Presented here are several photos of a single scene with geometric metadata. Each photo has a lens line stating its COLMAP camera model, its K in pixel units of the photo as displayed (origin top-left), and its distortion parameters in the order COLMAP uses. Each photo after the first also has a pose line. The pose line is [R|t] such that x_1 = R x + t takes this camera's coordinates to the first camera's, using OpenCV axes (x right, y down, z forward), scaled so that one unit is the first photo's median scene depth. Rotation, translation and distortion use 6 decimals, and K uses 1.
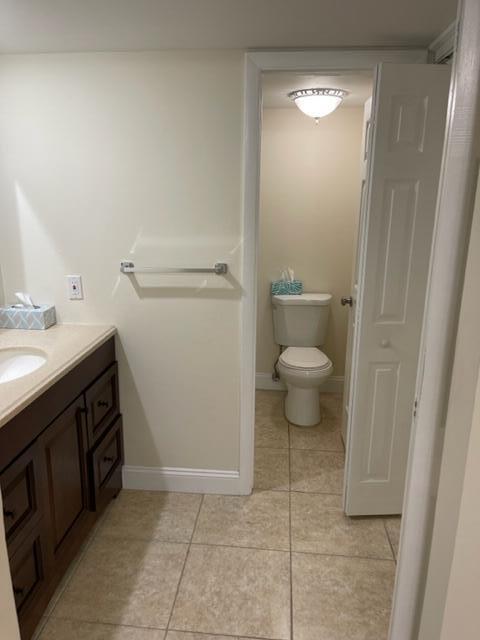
lens RADIAL K [[481.7, 0, 240.0], [0, 481.7, 320.0], [0, 0, 1]] dist [0.072819, -0.119220]
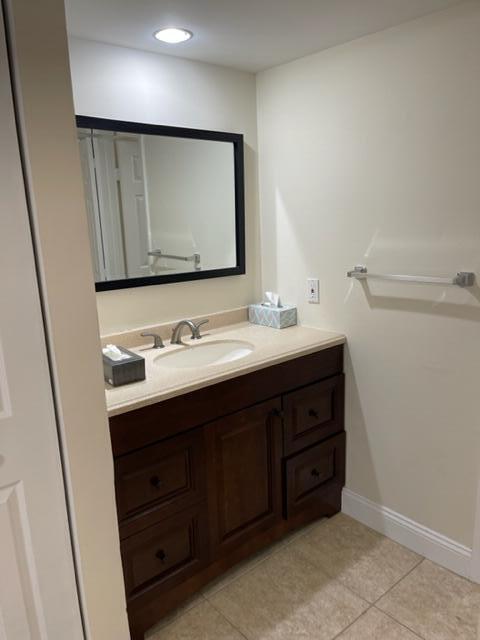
lens RADIAL K [[481.7, 0, 240.0], [0, 481.7, 320.0], [0, 0, 1]] dist [0.072819, -0.119220]
pose [[0.701142, 0.114558, -0.703759, 0.255090], [-0.126333, 0.991352, 0.035510, -0.024347], [0.701741, 0.064010, 0.709551, 0.206264]]
